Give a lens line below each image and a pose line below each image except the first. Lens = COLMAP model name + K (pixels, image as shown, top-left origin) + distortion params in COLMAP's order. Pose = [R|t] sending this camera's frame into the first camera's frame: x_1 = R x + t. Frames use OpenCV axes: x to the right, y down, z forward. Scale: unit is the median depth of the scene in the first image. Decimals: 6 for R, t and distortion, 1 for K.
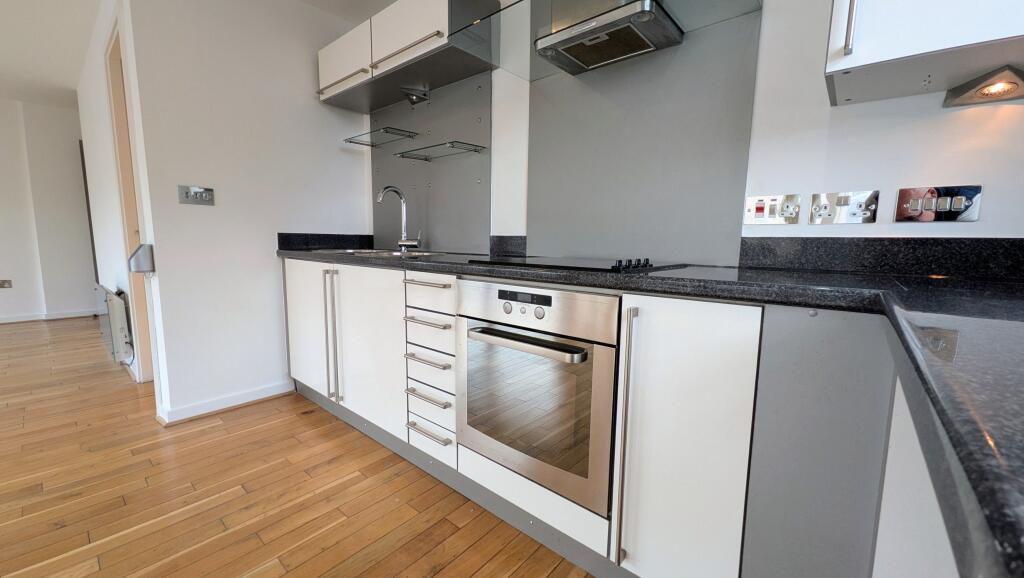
lens RADIAL K [[398.9, 0, 509.2], [0, 398.9, 288.7], [0, 0, 1]] dist [0.000955, -0.000178]
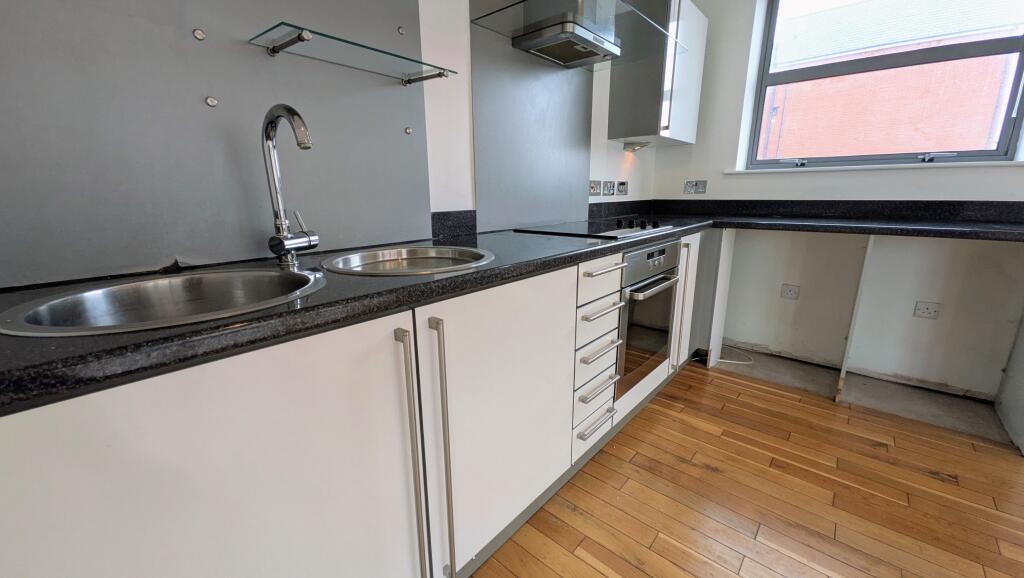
lens RADIAL K [[398.9, 0, 509.2], [0, 398.9, 288.7], [0, 0, 1]] dist [0.000955, -0.000178]
pose [[0.008022, -0.257574, 0.966225, -0.979785], [0.130203, 0.958300, 0.254380, -0.206042], [-0.991455, 0.123765, 0.041224, 1.049905]]
